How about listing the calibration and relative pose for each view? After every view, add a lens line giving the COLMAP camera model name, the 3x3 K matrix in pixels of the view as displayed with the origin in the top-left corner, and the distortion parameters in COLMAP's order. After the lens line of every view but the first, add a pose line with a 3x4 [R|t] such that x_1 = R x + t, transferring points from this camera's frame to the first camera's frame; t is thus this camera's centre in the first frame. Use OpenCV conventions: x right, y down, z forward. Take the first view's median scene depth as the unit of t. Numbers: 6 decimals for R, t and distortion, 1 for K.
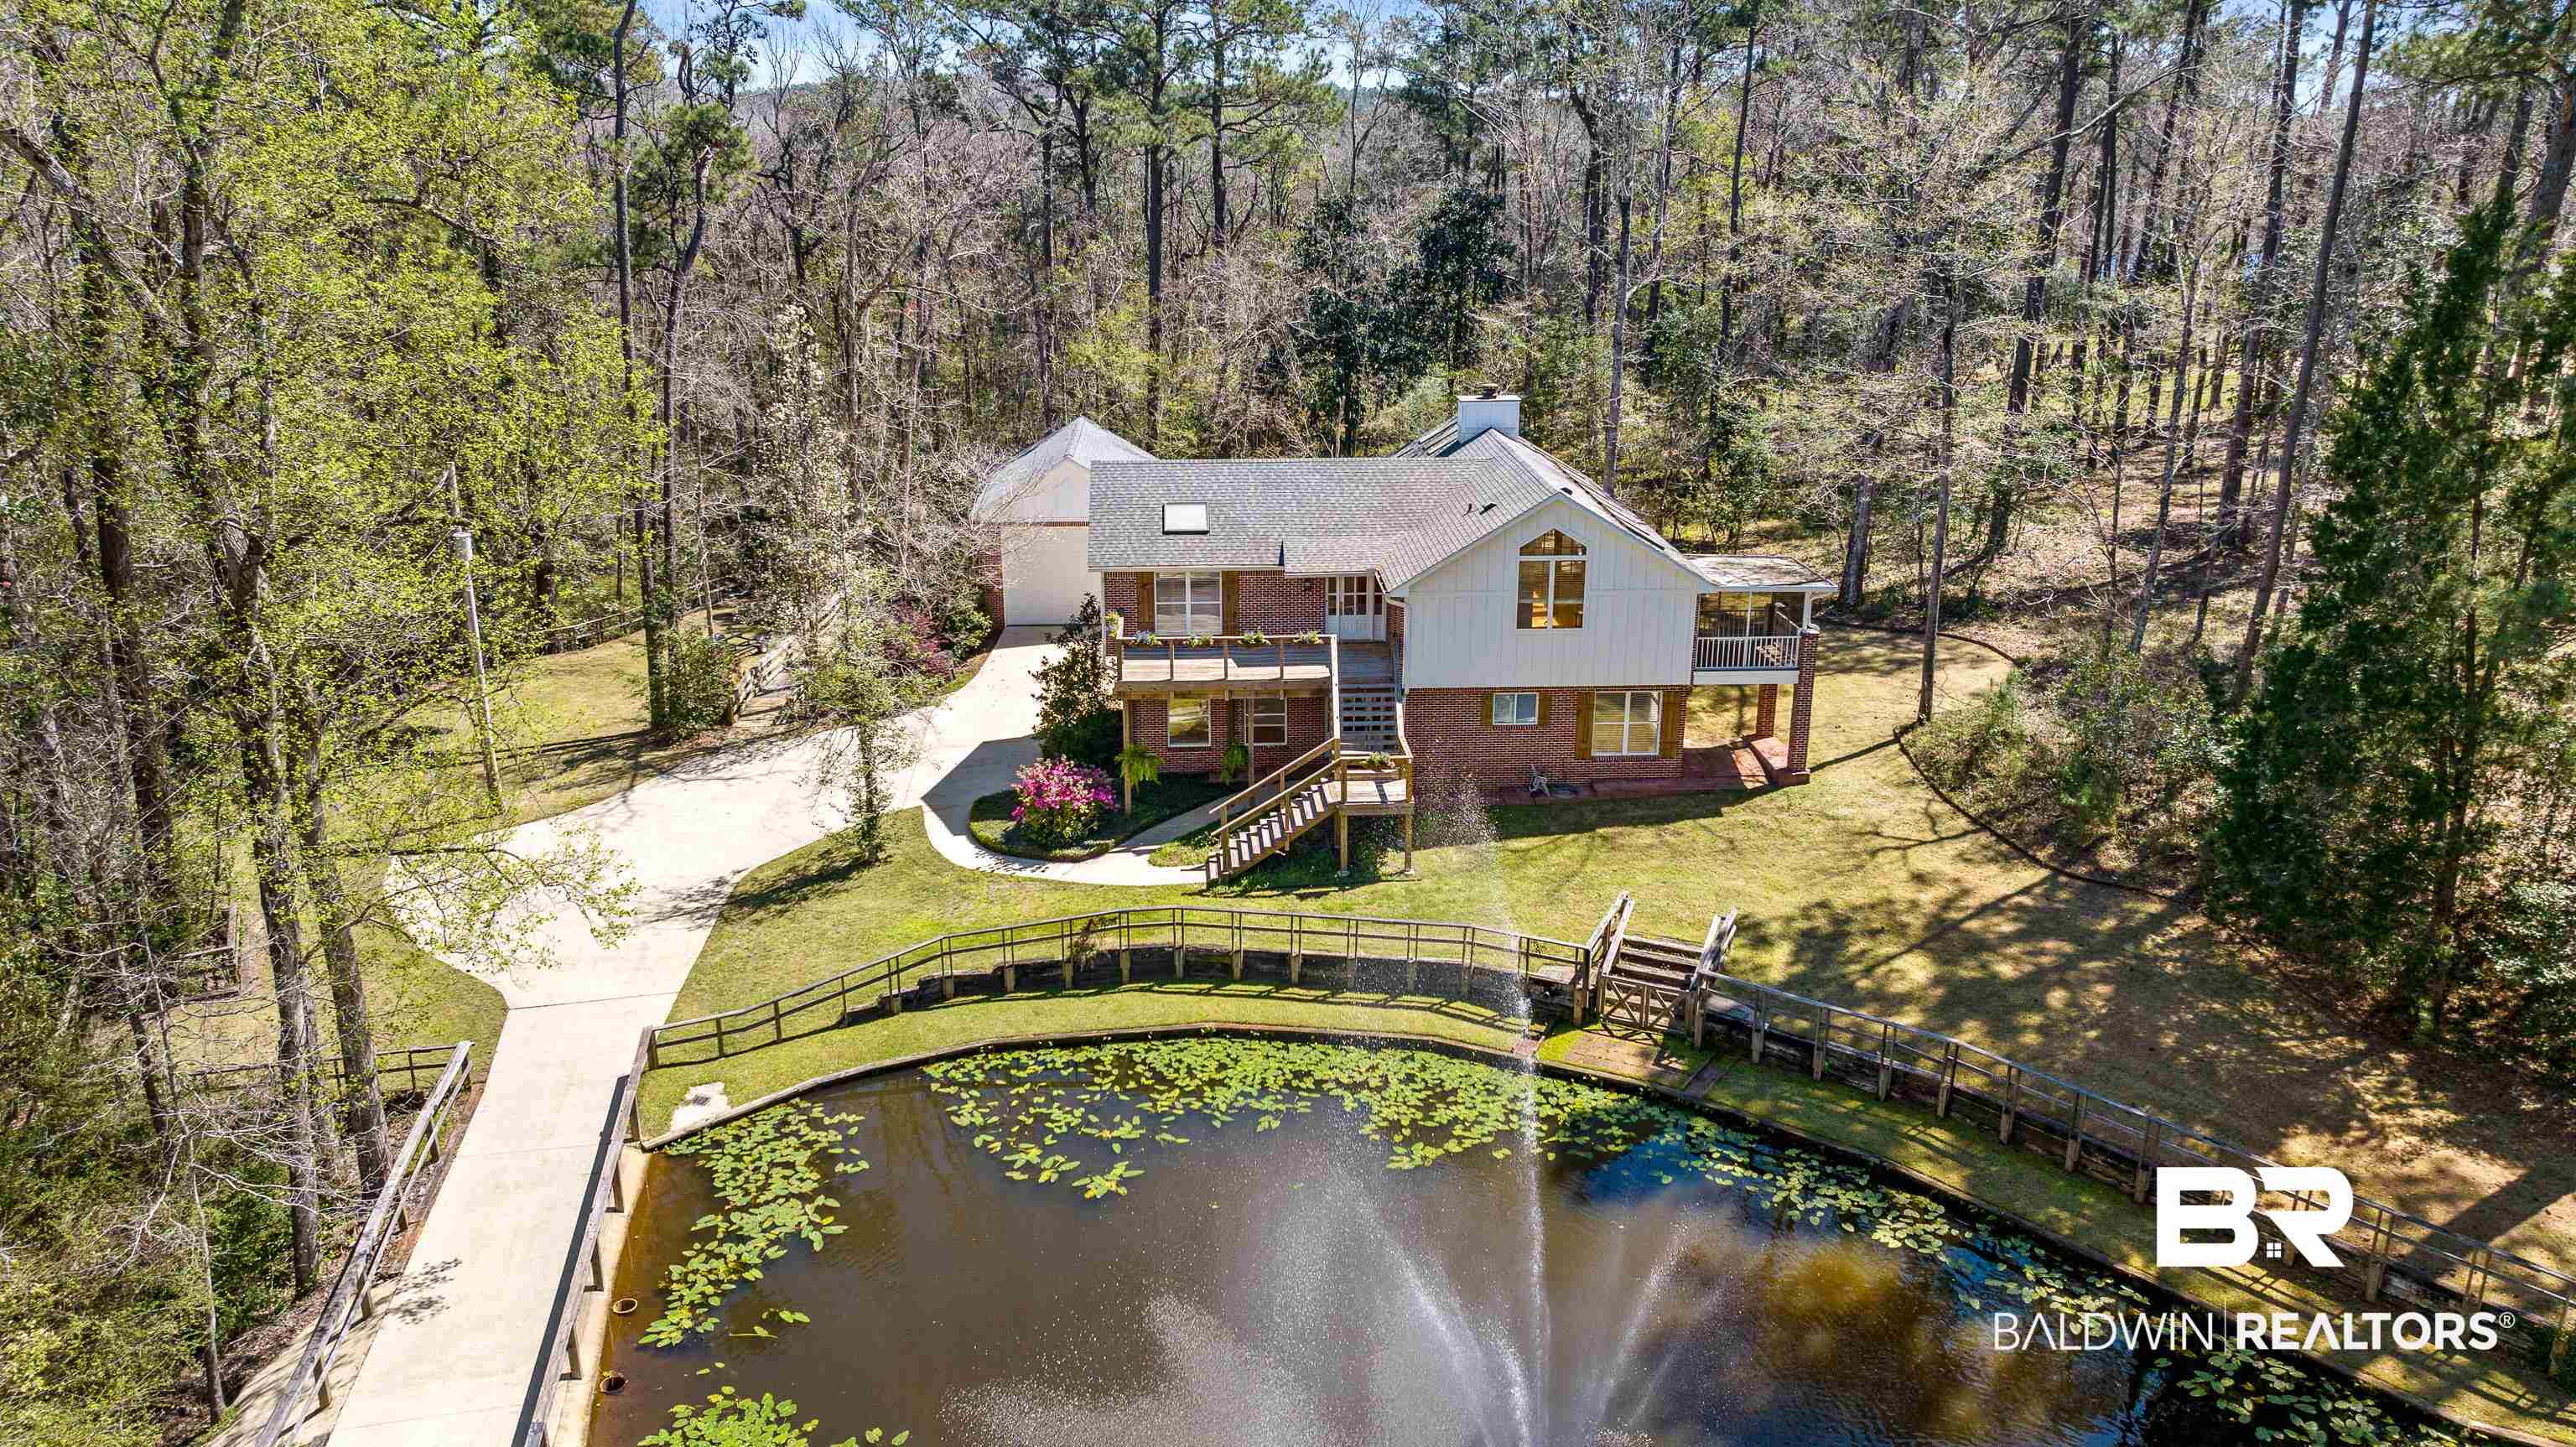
lens RADIAL K [[1798.2, 0, 1288.0], [0, 1798.2, 723.5], [0, 0, 1]] dist [-0.009970, -0.010788]
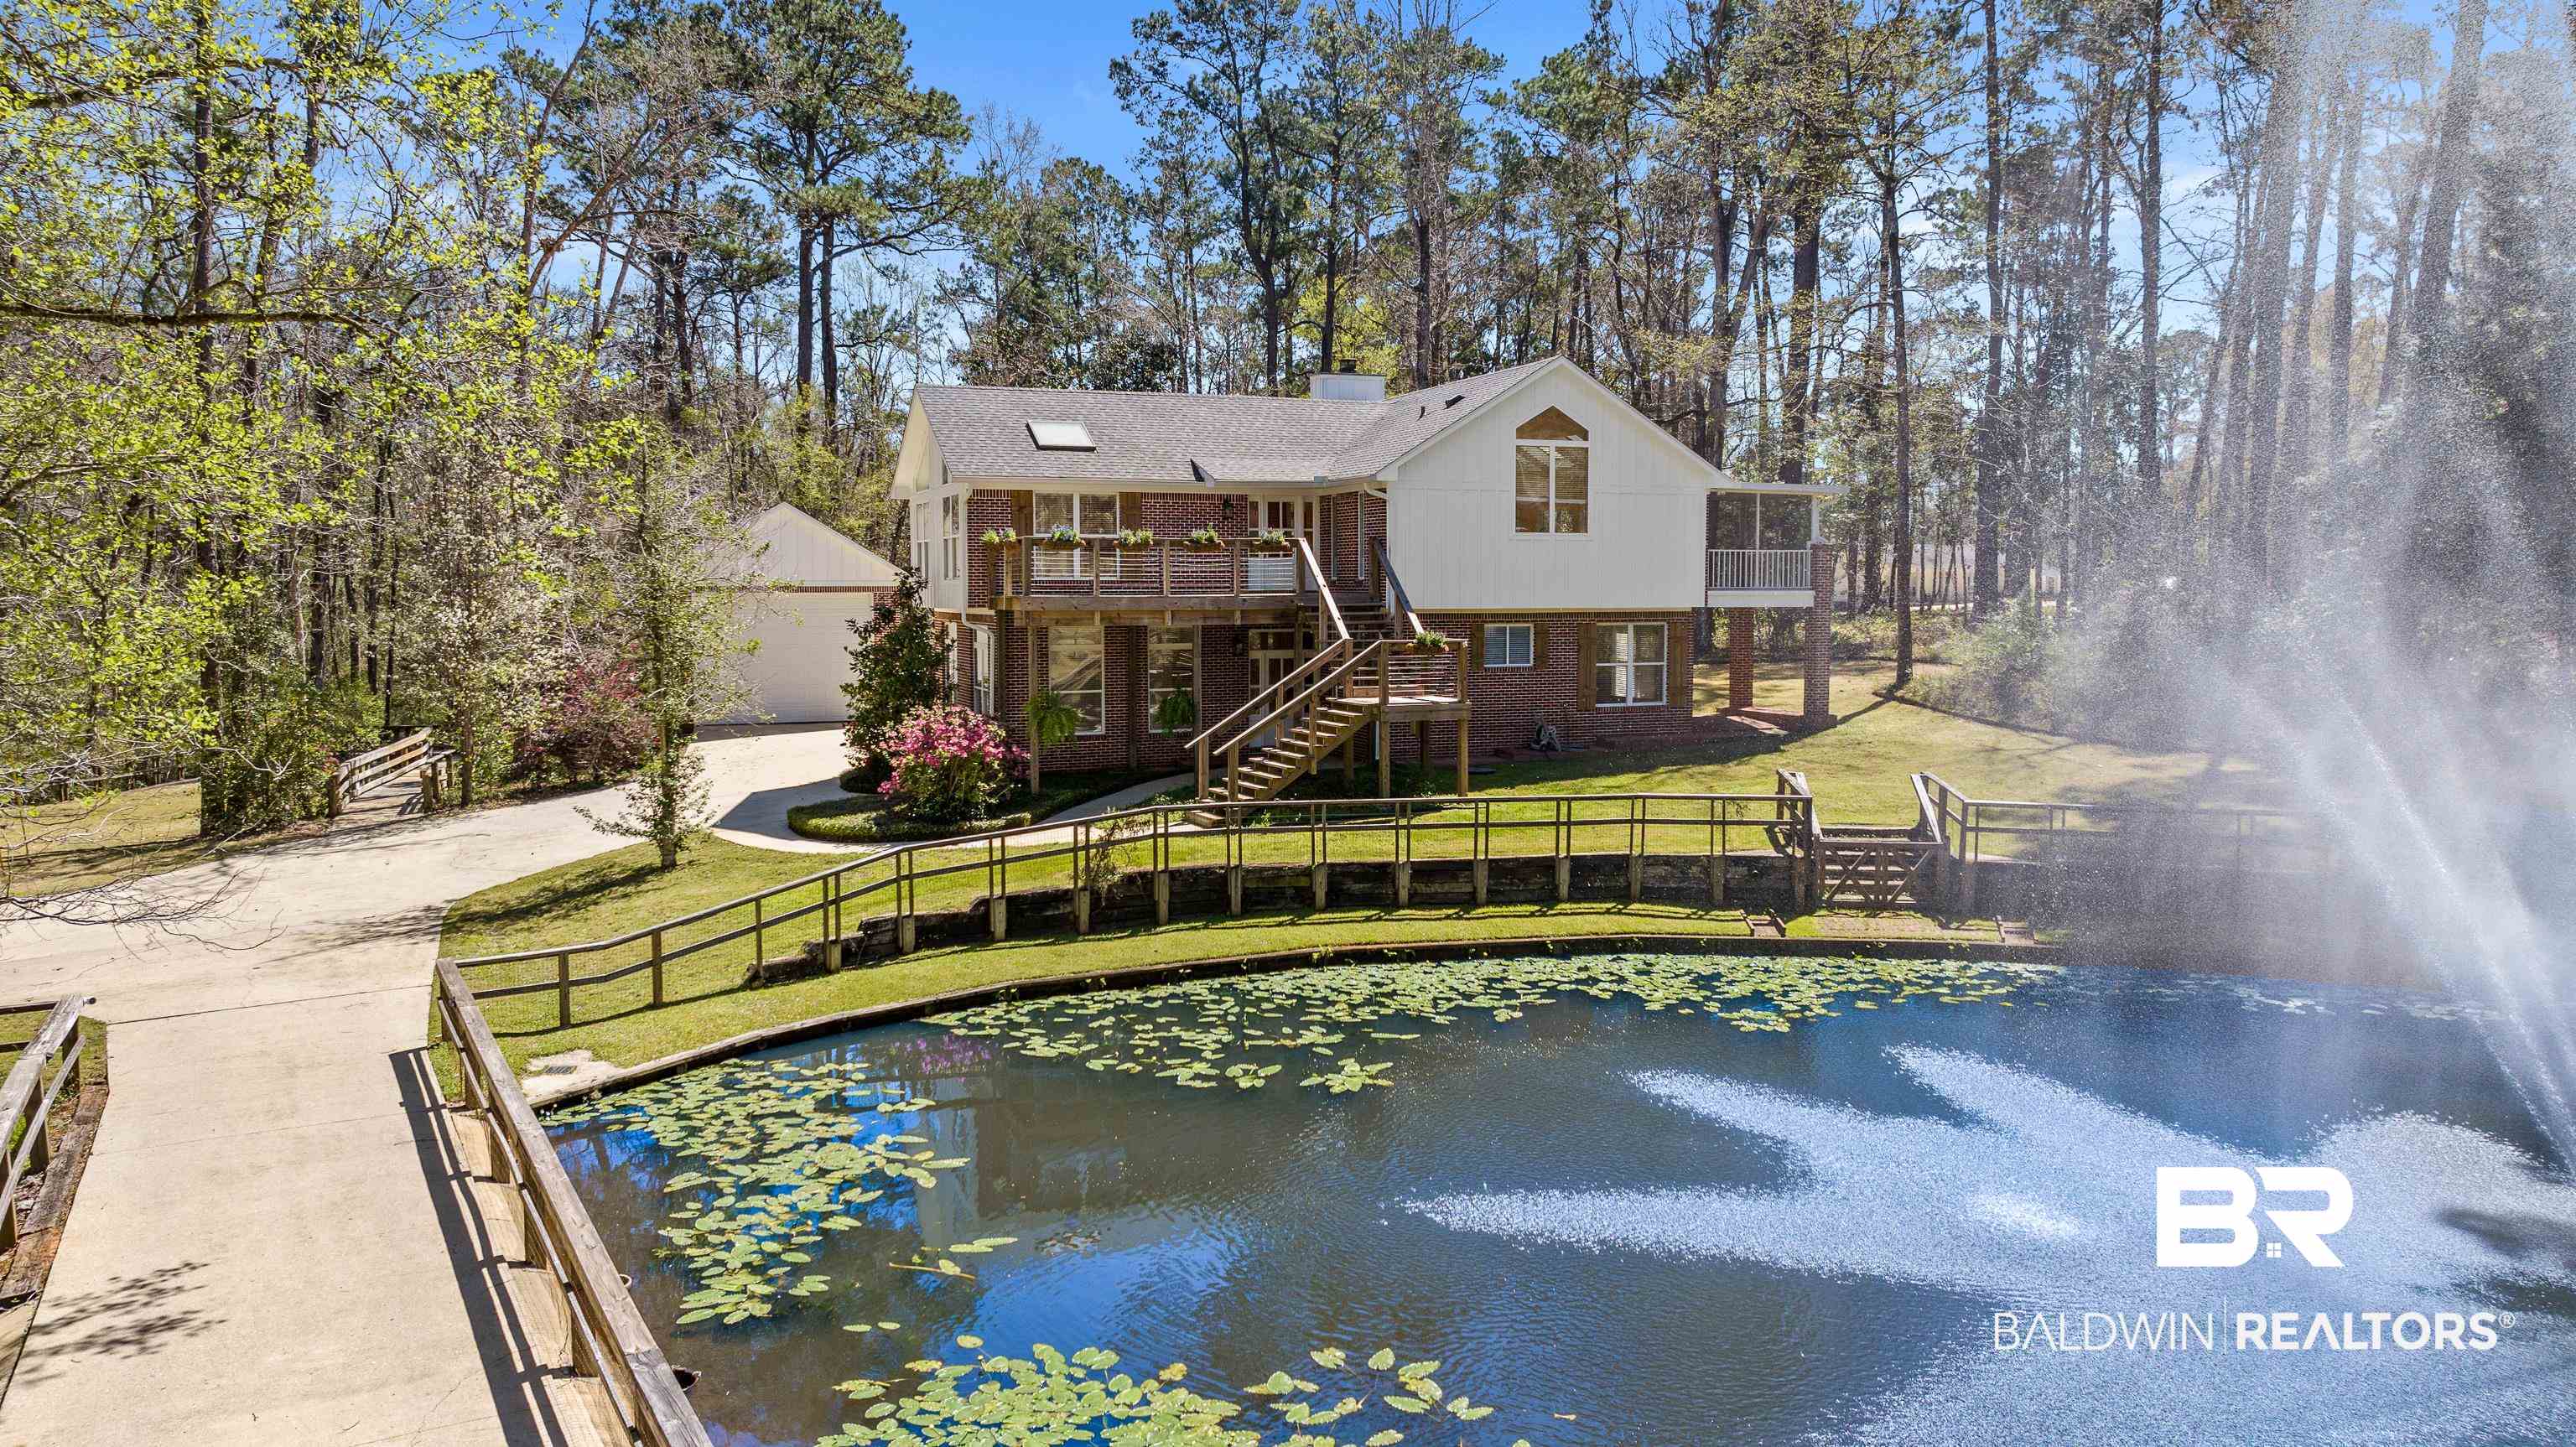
lens RADIAL K [[1798.2, 0, 1288.0], [0, 1798.2, 723.5], [0, 0, 1]] dist [-0.009970, -0.010788]
pose [[0.949761, -0.027692, 0.311749, -0.235825], [0.100703, 0.970147, -0.220623, 0.209429], [-0.296332, 0.240933, 0.924196, 0.328318]]
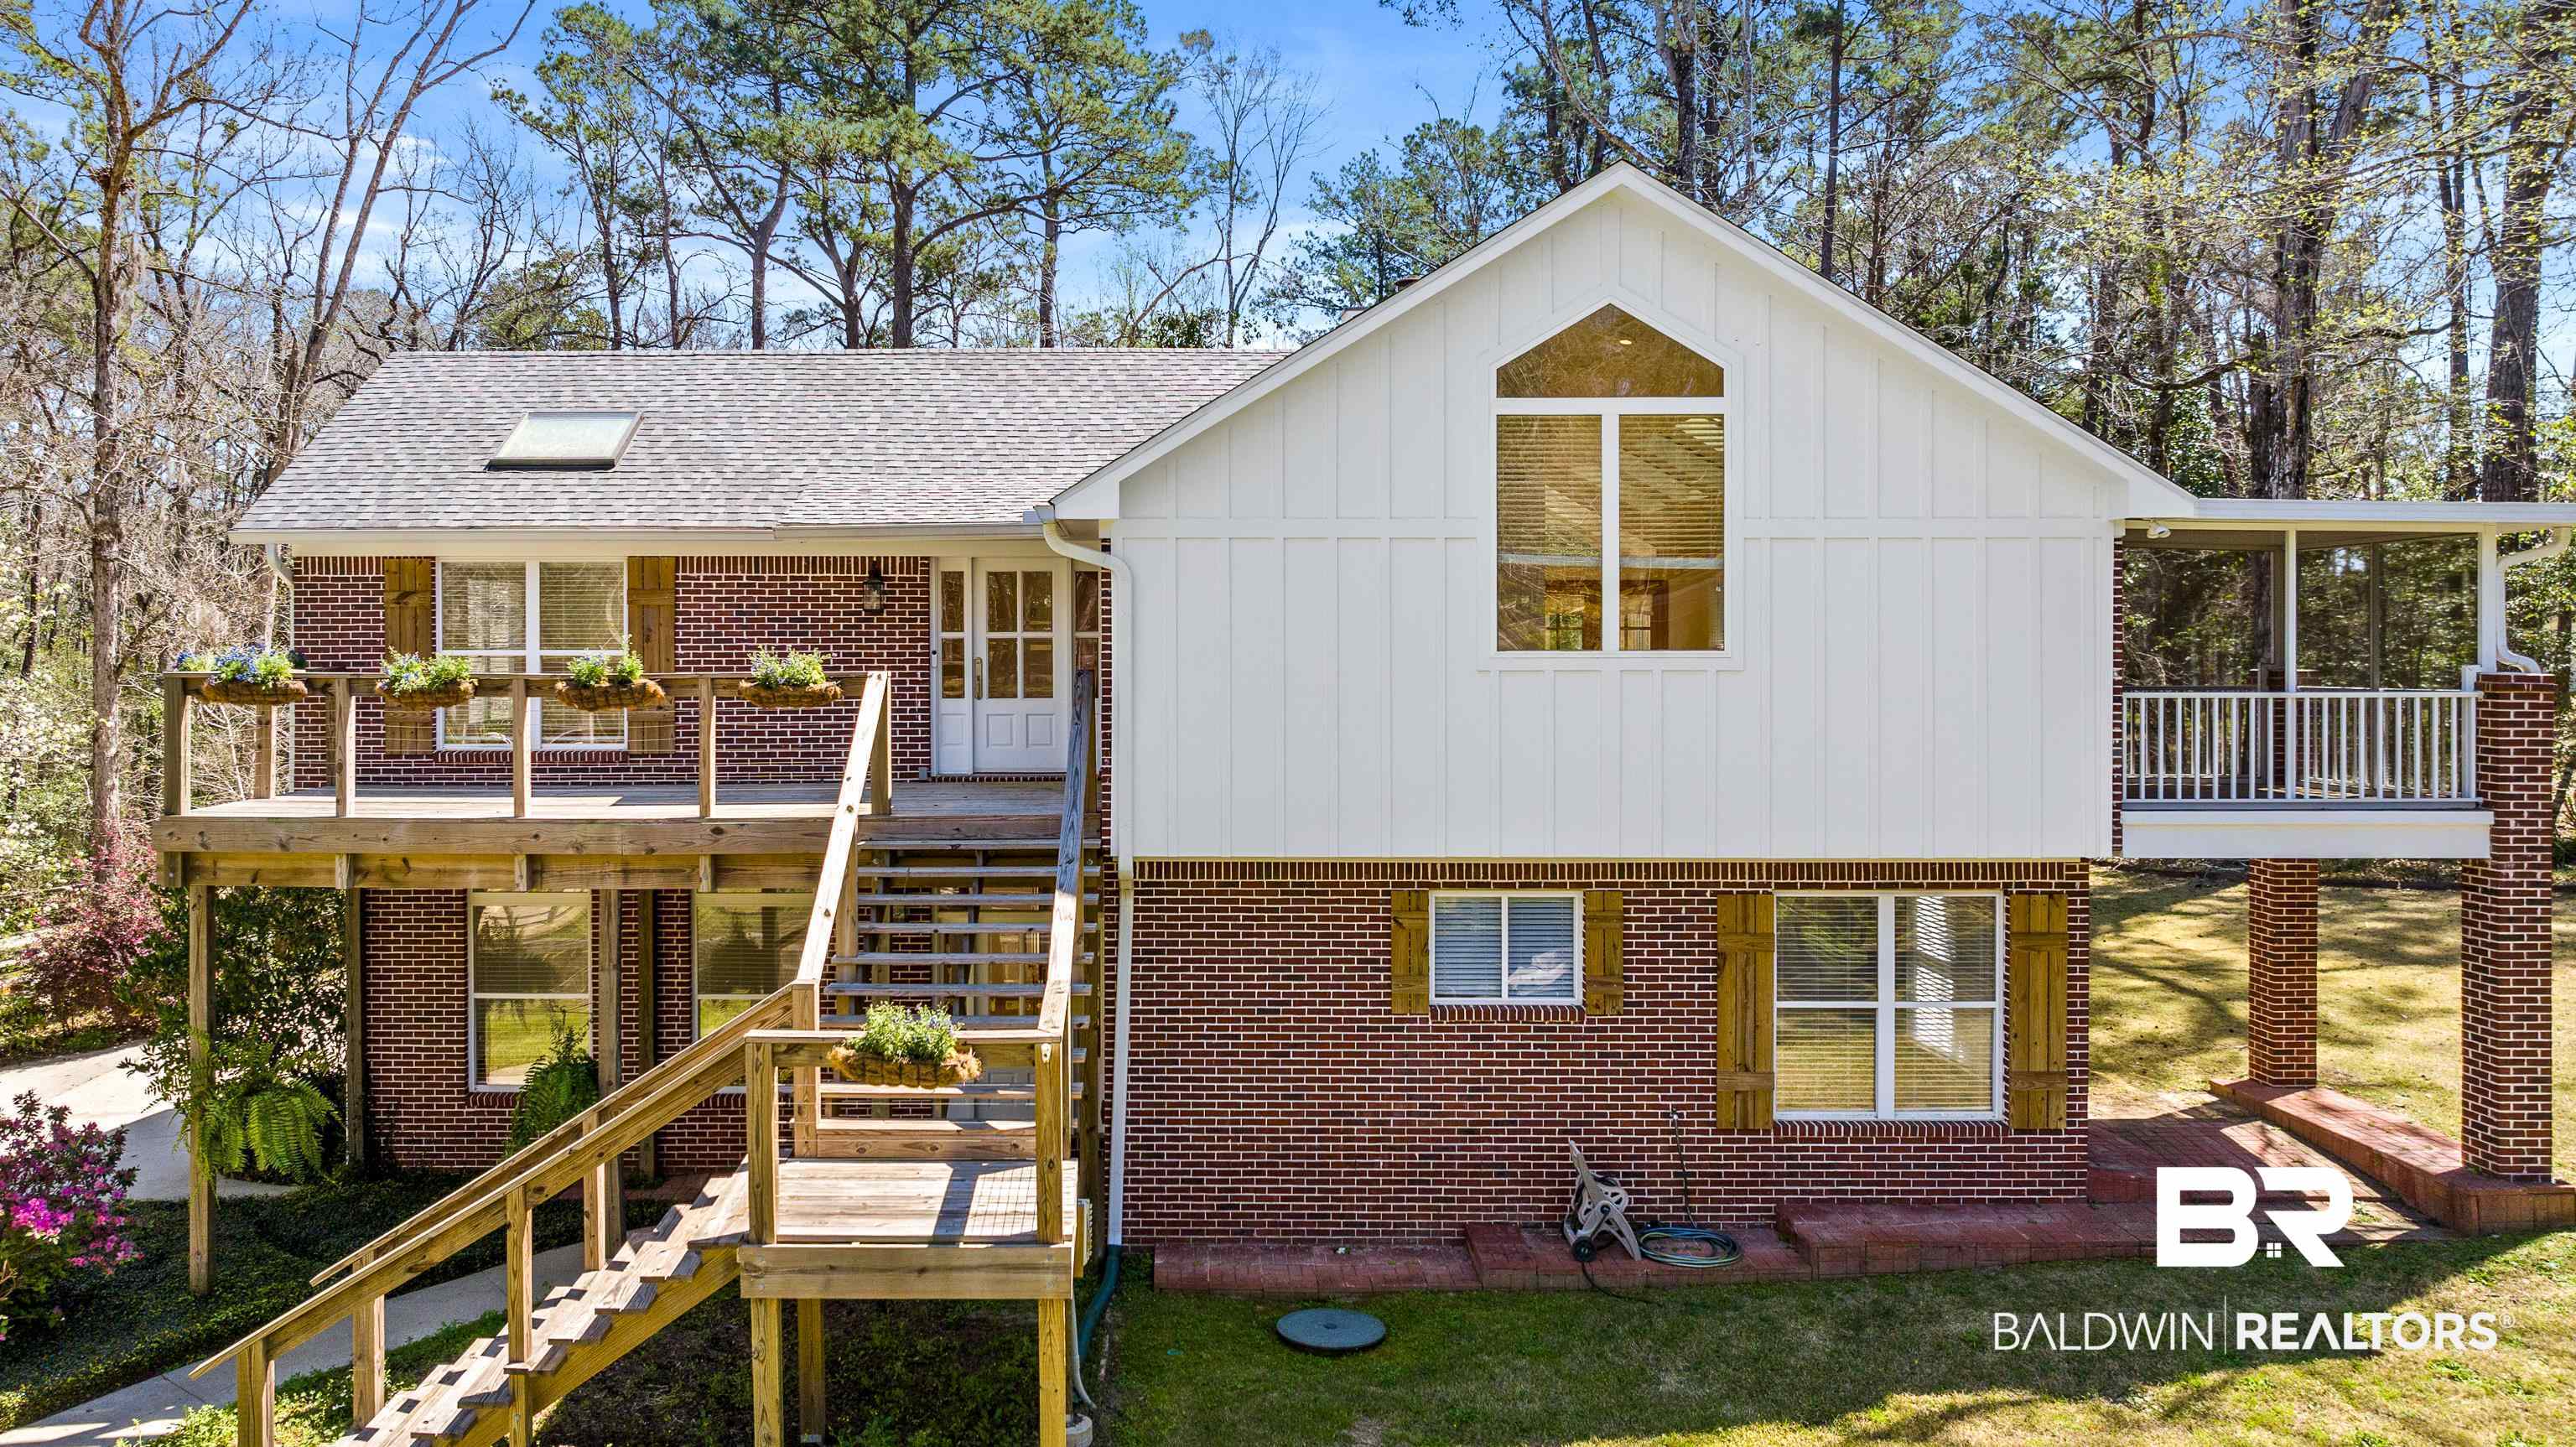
lens RADIAL K [[1874.0, 0, 1132.4], [0, 1874.0, 637.6], [0, 0, 1]] dist [-0.007447, -0.005790]
pose [[0.997827, -0.003324, -0.065800, 0.093017], [-0.017083, 0.951517, -0.307122, 0.042964], [0.063631, 0.307578, 0.949393, 0.749178]]
